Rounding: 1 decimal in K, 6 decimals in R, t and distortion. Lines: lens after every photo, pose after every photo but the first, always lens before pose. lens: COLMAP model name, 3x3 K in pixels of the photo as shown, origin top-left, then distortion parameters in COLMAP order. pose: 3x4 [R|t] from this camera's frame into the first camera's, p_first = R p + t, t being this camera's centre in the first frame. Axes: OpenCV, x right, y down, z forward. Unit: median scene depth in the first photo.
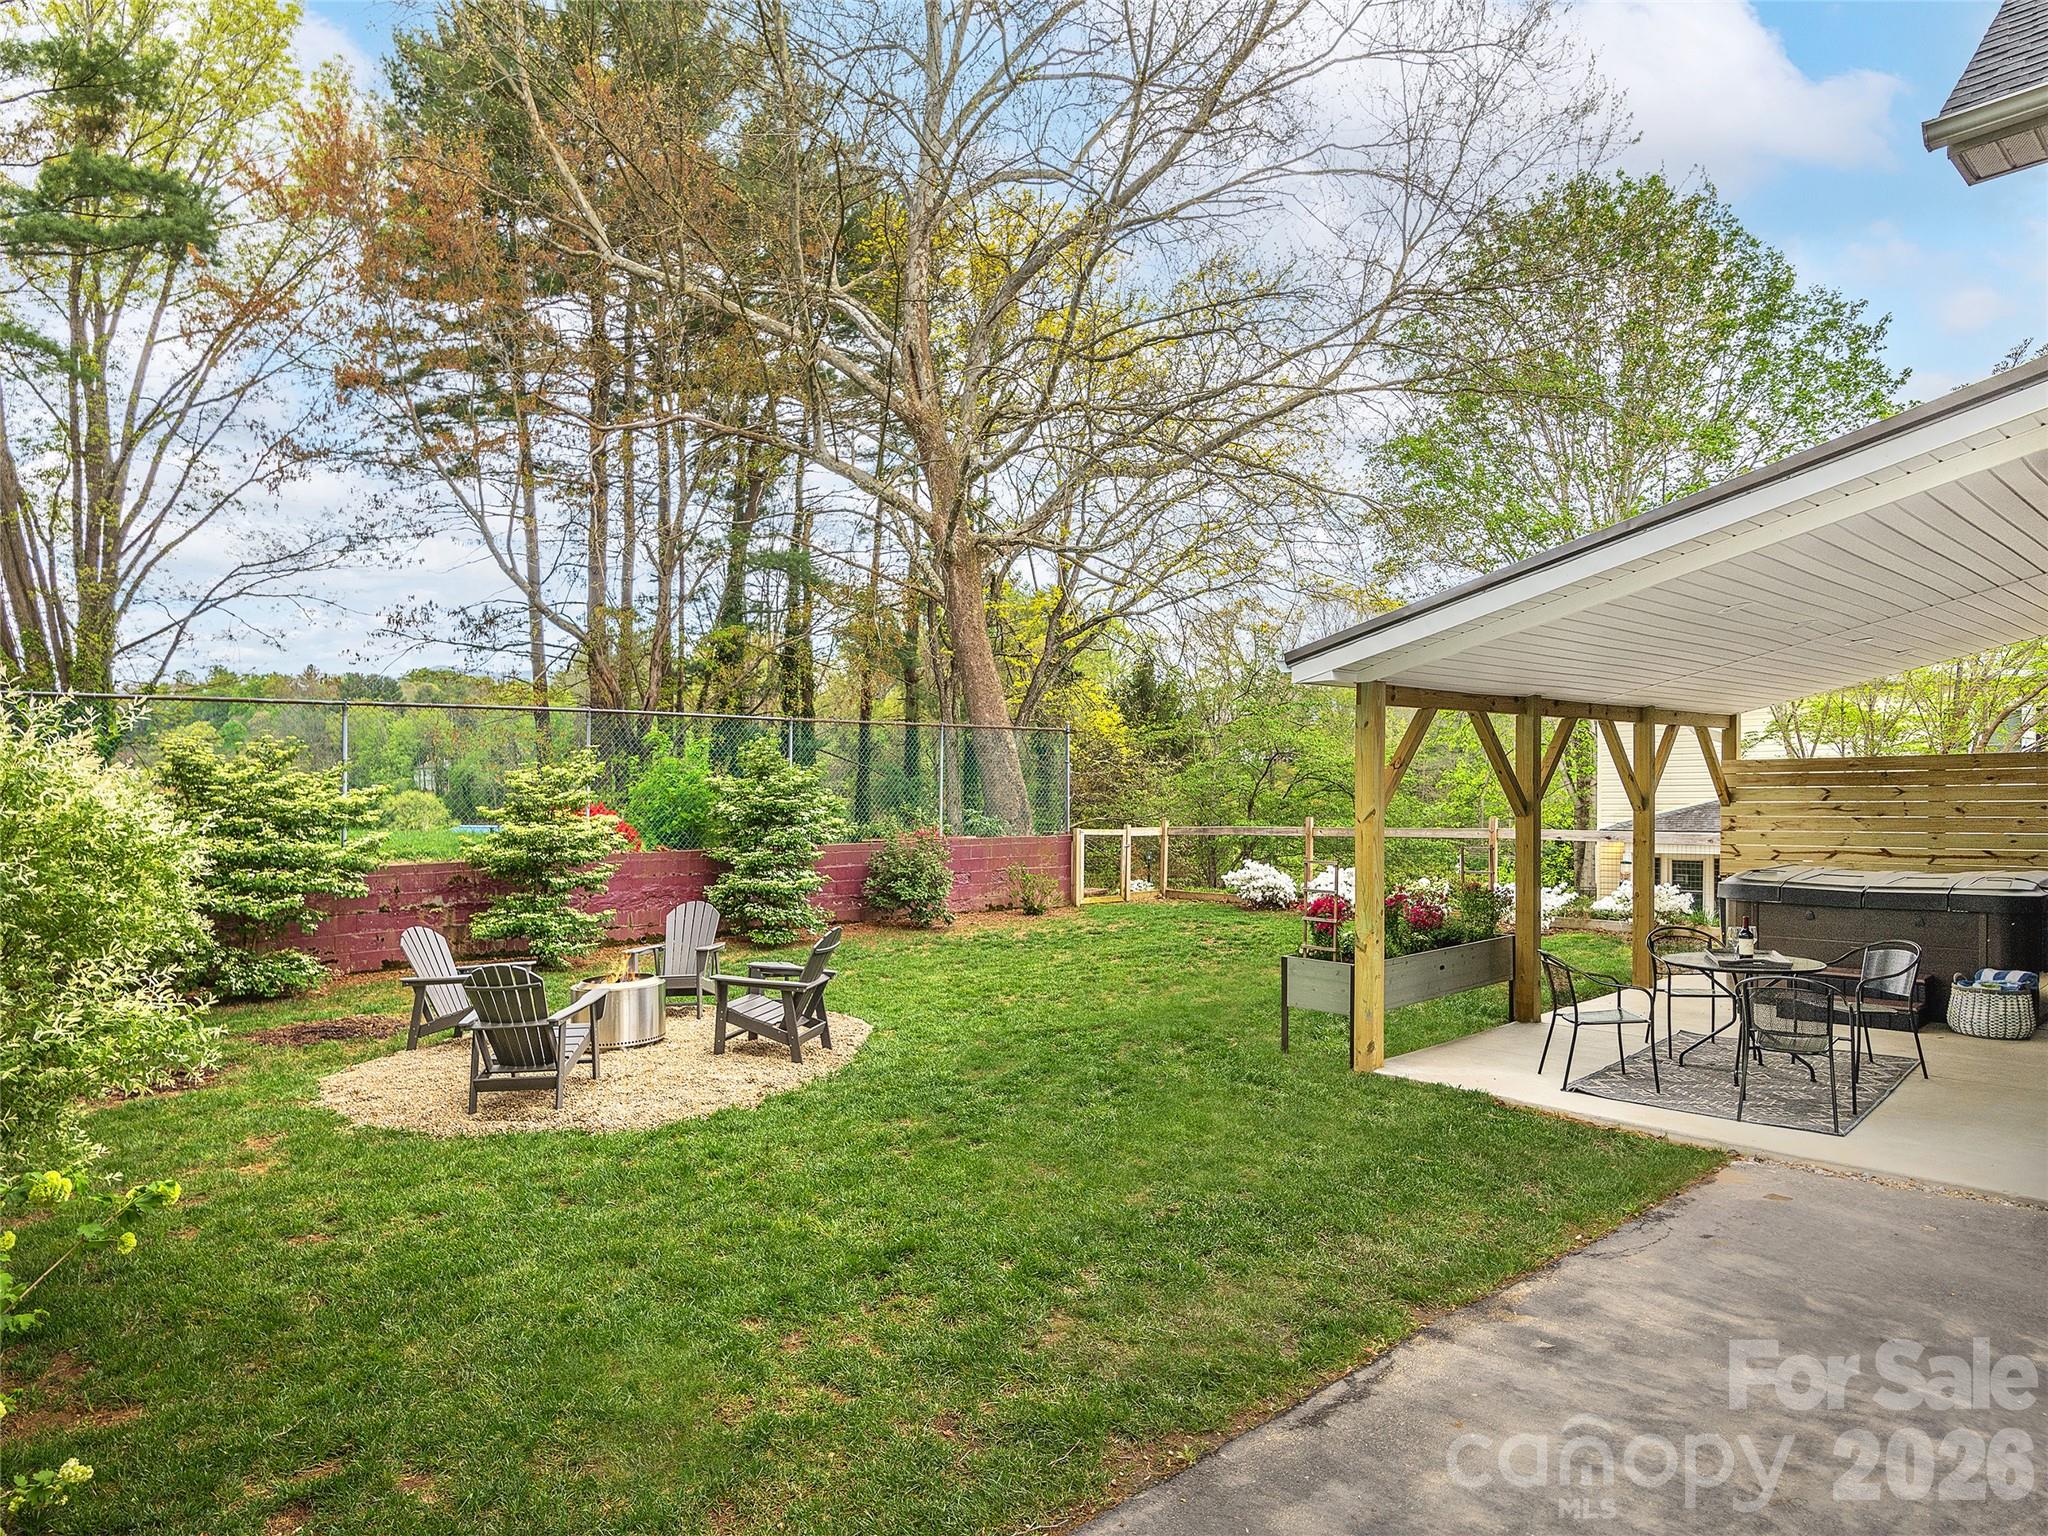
lens RADIAL K [[1463.3, 0, 1025.4], [0, 1463.3, 721.7], [0, 0, 1]] dist [0.067136, -0.092740]
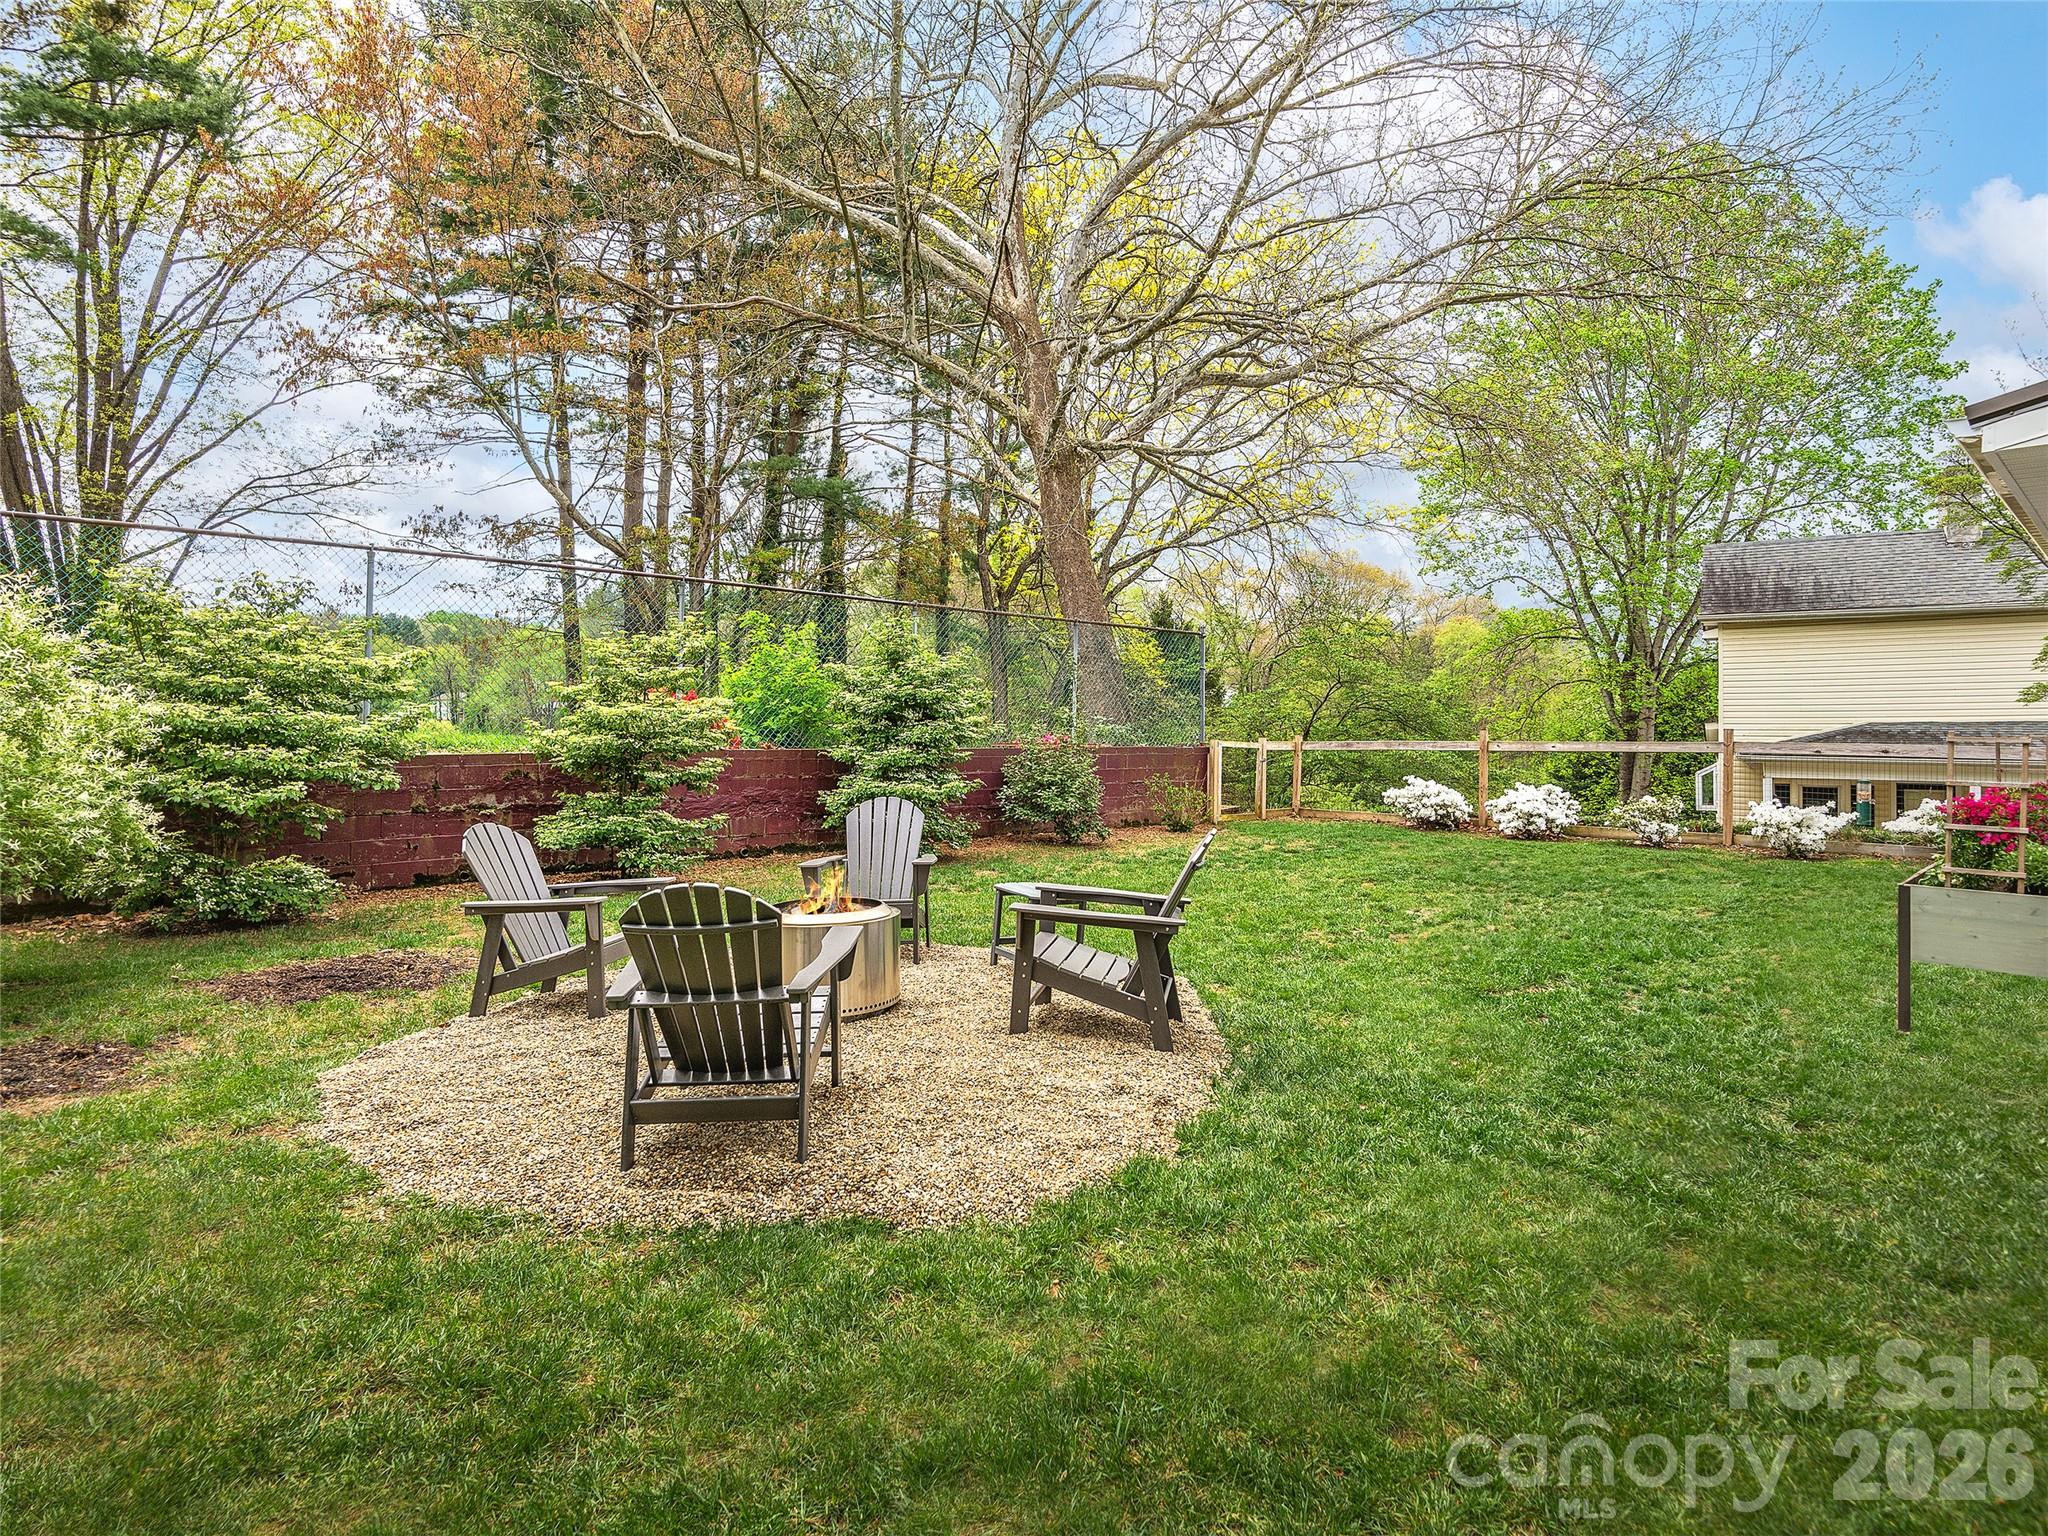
lens RADIAL K [[1050.4, 0, 1025.3], [0, 1050.4, 719.4], [0, 0, 1]] dist [0.032078, -0.022827]
pose [[0.991283, 0.029007, 0.128517, -0.187783], [-0.030391, 0.999499, 0.008818, 0.064525], [-0.128197, -0.012647, 0.991668, 0.399765]]
